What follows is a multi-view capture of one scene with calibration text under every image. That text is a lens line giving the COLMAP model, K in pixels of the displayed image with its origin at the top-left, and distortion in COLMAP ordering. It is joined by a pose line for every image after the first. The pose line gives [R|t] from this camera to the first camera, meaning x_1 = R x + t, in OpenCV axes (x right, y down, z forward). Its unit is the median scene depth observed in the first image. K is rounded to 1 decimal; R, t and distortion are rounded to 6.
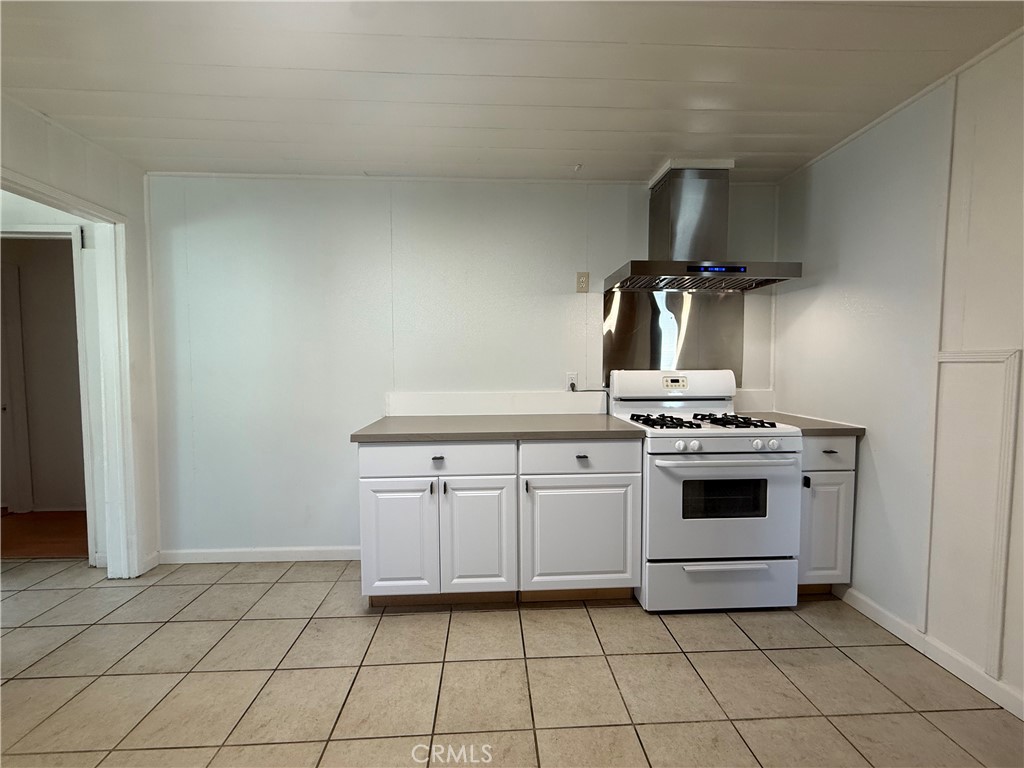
lens RADIAL K [[411.9, 0, 505.0], [0, 411.9, 385.0], [0, 0, 1]] dist [-0.001493, 0.000663]
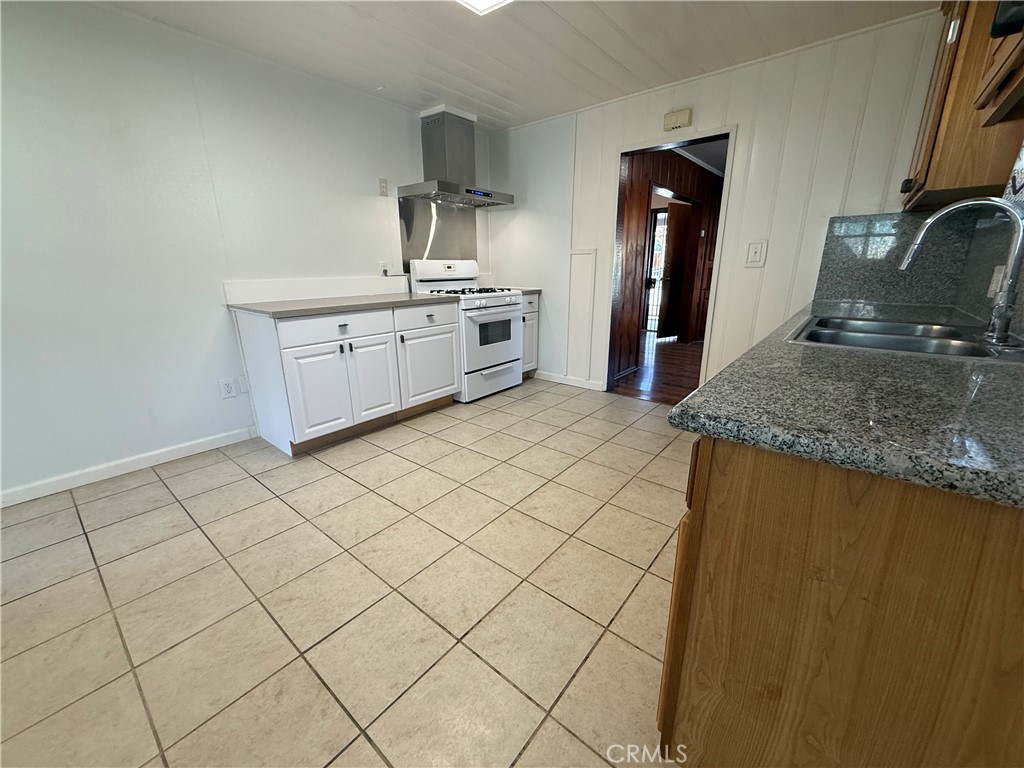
lens RADIAL K [[411.9, 0, 510.6], [0, 411.9, 383.8], [0, 0, 1]] dist [-0.001493, 0.000663]
pose [[0.671091, -0.204837, 0.712515, -0.755963], [0.039404, 0.969570, 0.241623, 0.061373], [-0.740327, -0.134075, 0.658741, -0.271776]]
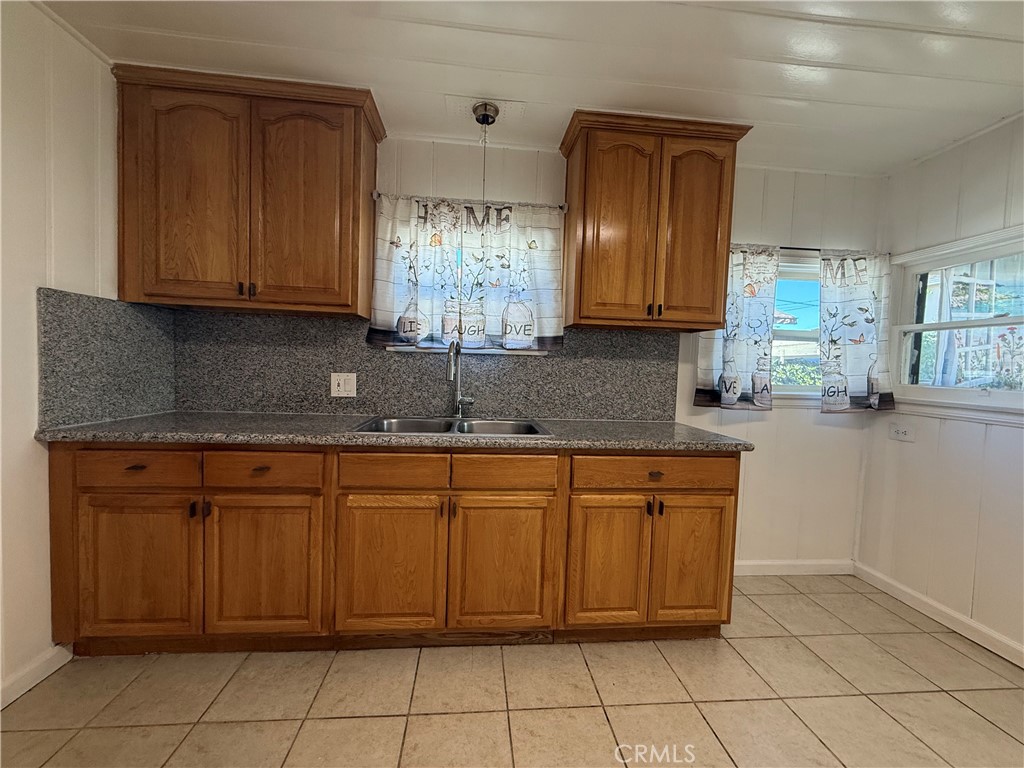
lens RADIAL K [[411.9, 0, 510.7], [0, 411.9, 384.8], [0, 0, 1]] dist [-0.001493, 0.000663]
pose [[-0.998922, -0.026250, -0.038279, 0.121650], [-0.029779, 0.995055, 0.094751, -0.014586], [0.035603, 0.095789, -0.994765, 0.678126]]
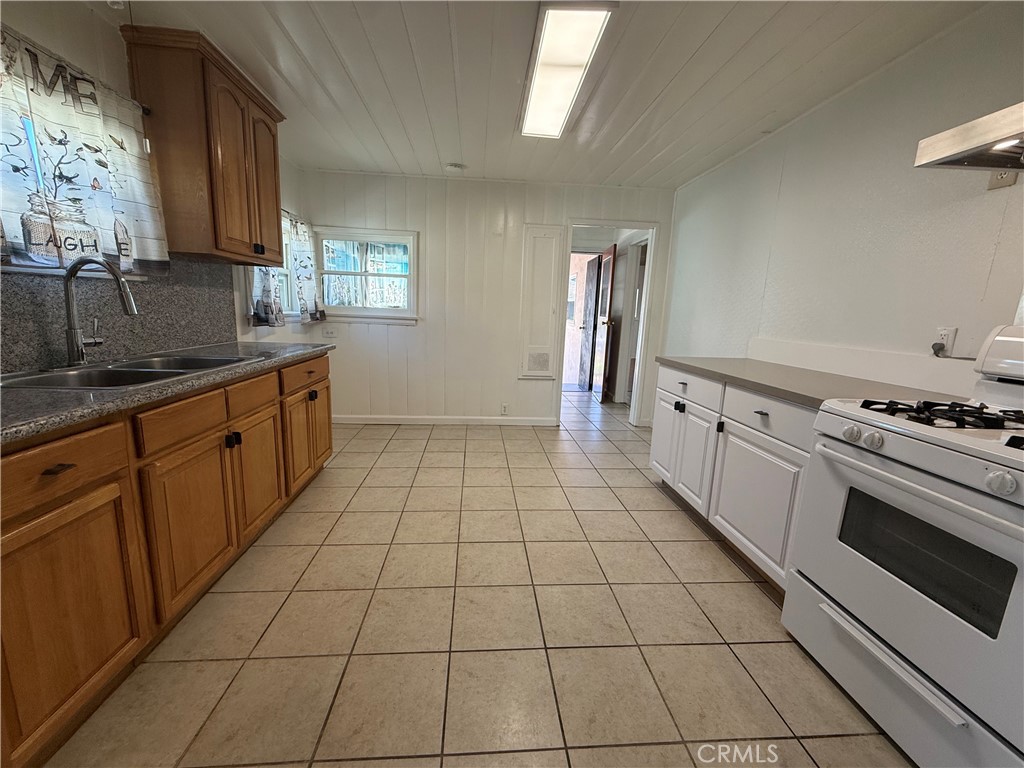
lens RADIAL K [[411.9, 0, 506.9], [0, 411.9, 380.9], [0, 0, 1]] dist [-0.001493, 0.000663]
pose [[0.021620, 0.176975, -0.983978, 1.032092], [-0.085305, 0.980945, 0.174556, -0.002744], [0.996120, 0.080164, 0.036305, 0.408392]]
